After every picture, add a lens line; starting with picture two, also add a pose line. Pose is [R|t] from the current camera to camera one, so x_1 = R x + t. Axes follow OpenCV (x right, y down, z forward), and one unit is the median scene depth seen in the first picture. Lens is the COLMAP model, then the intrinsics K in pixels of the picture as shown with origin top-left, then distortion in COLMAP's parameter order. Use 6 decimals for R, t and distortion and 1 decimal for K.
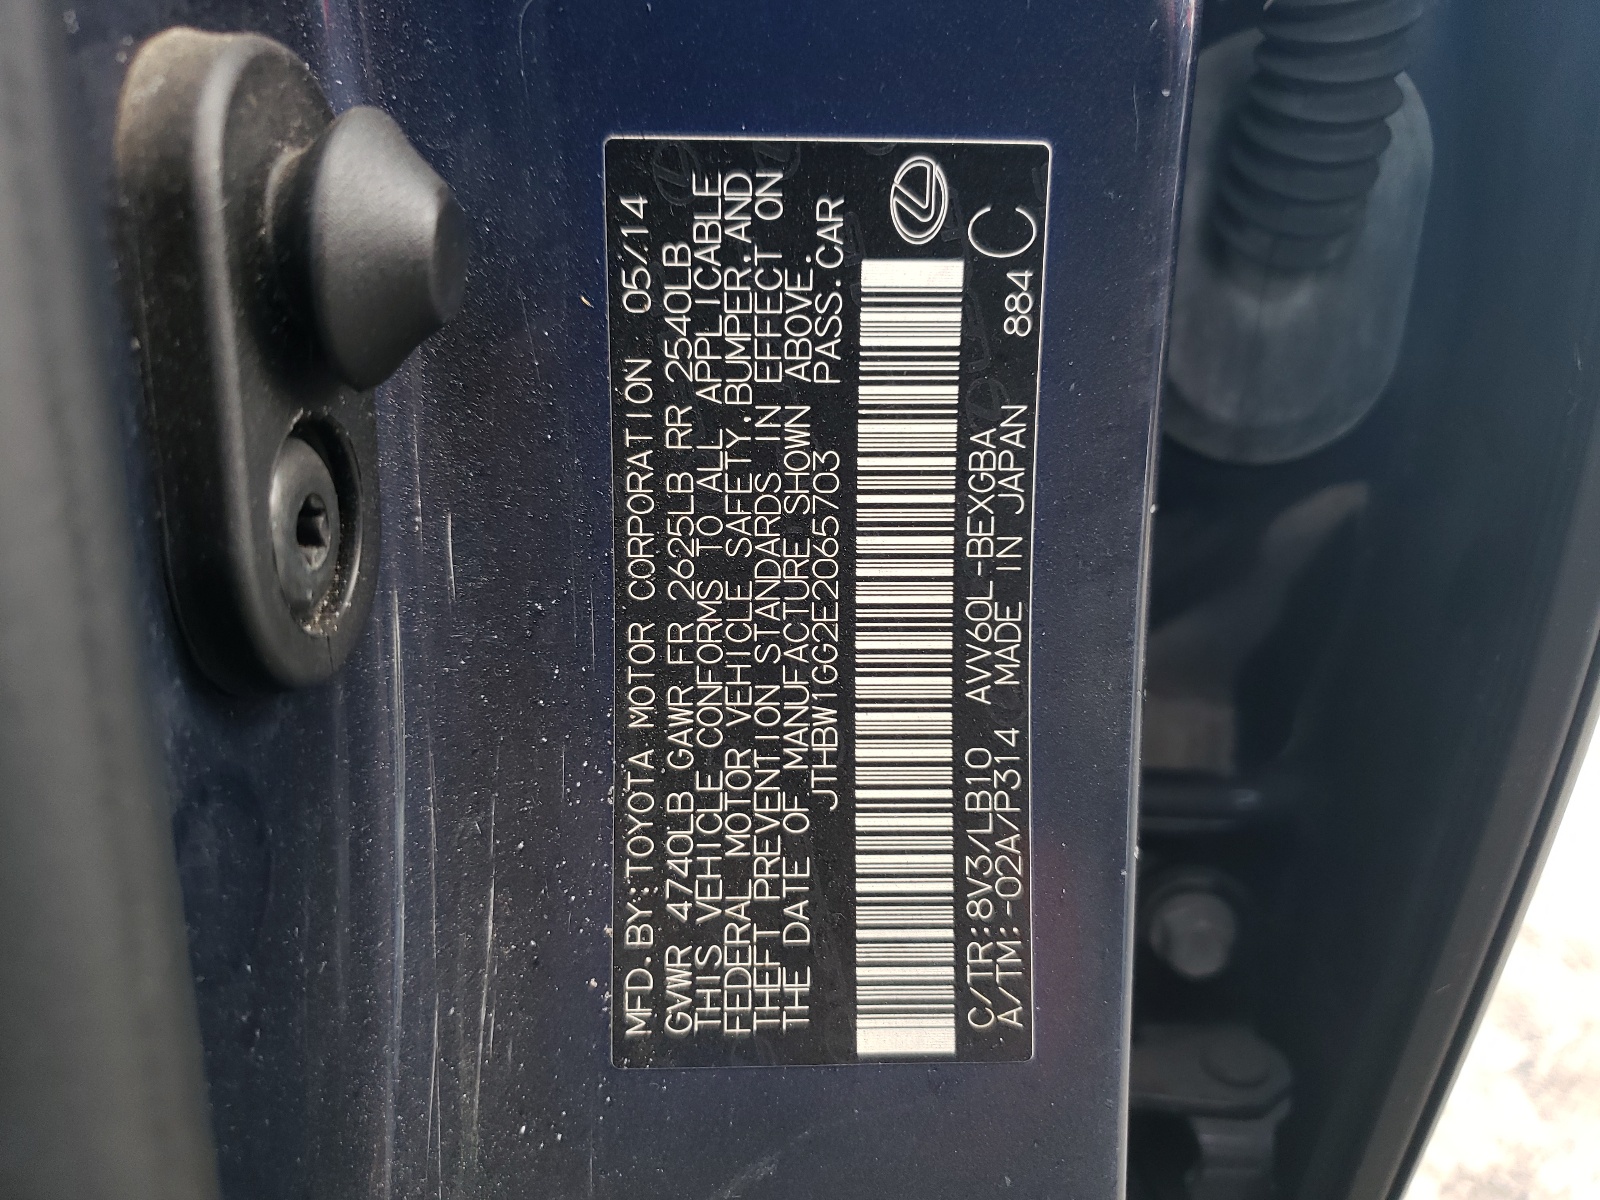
lens RADIAL K [[1211.1, 0, 800.0], [0, 1211.1, 600.1], [0, 0, 1]] dist [0.002142, 0.000230]
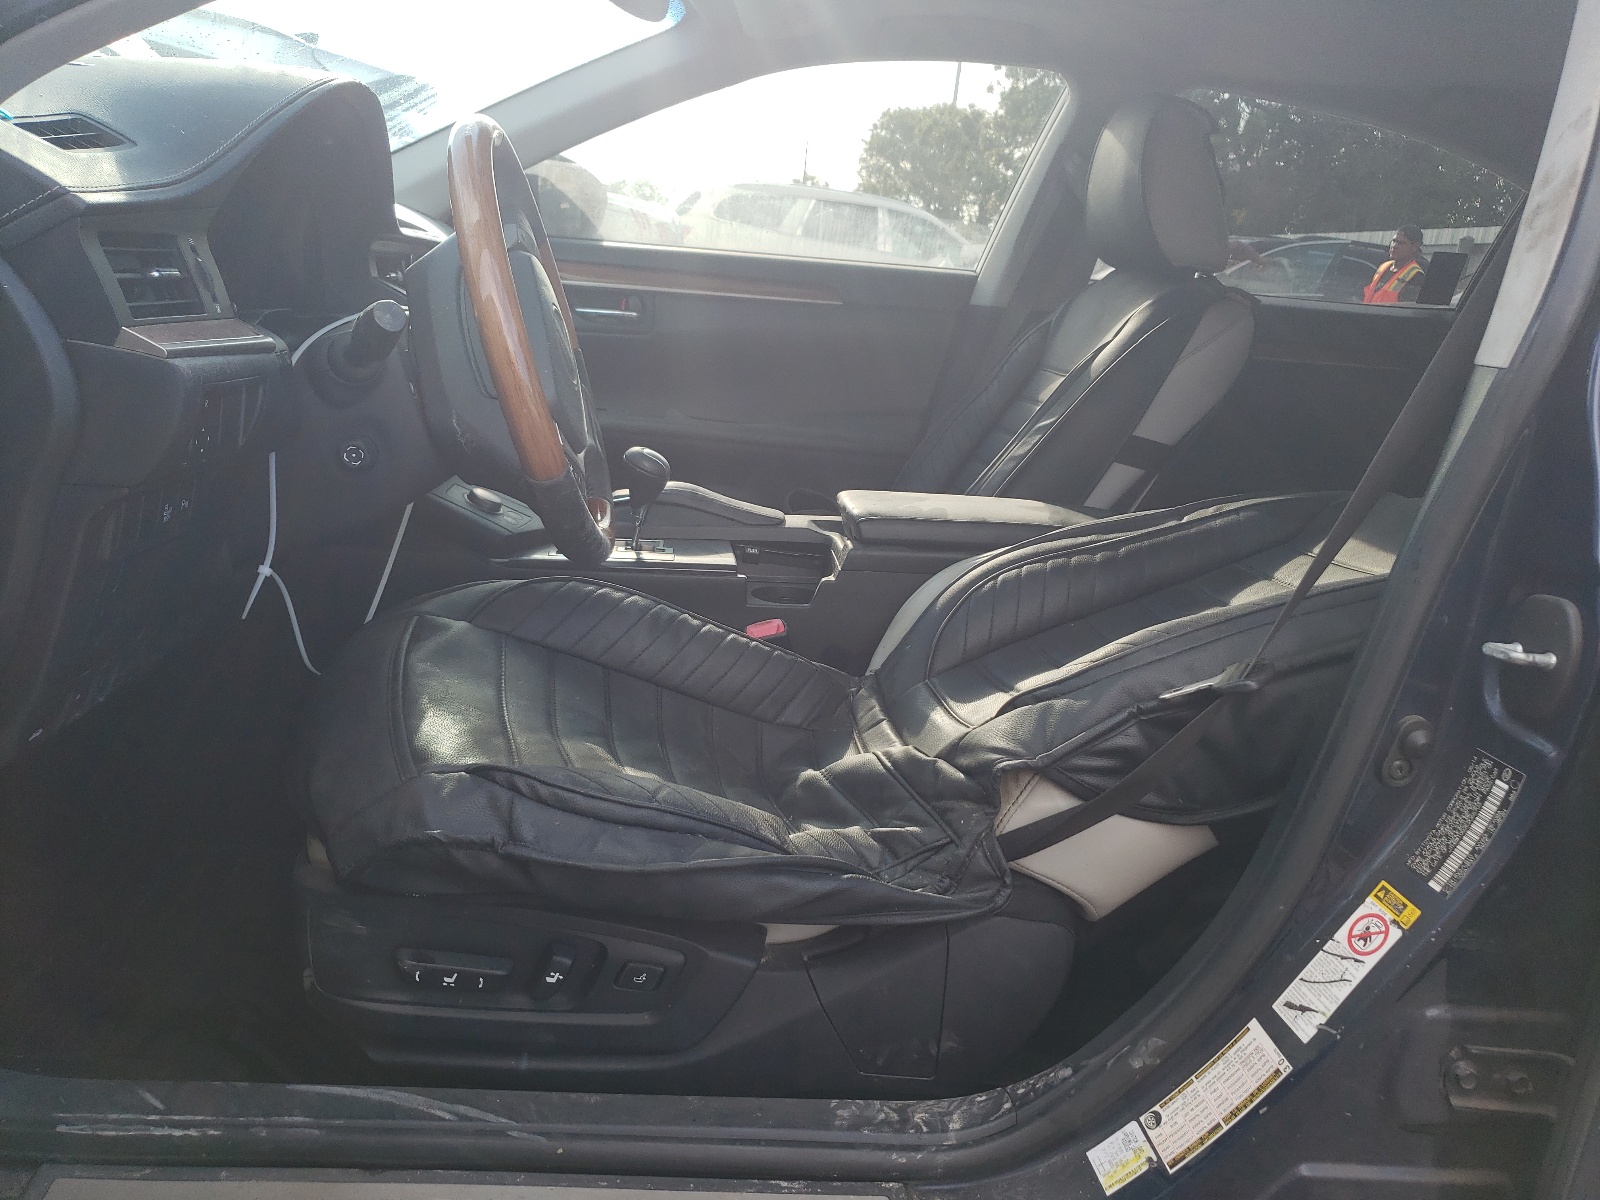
lens RADIAL K [[1211.1, 0, 799.7], [0, 1211.1, 599.9], [0, 0, 1]] dist [0.002142, 0.000230]
pose [[0.144619, 0.269909, -0.951963, 5.216237], [-0.492837, 0.853900, 0.167235, -0.335100], [0.858019, 0.444977, 0.256512, -4.114911]]
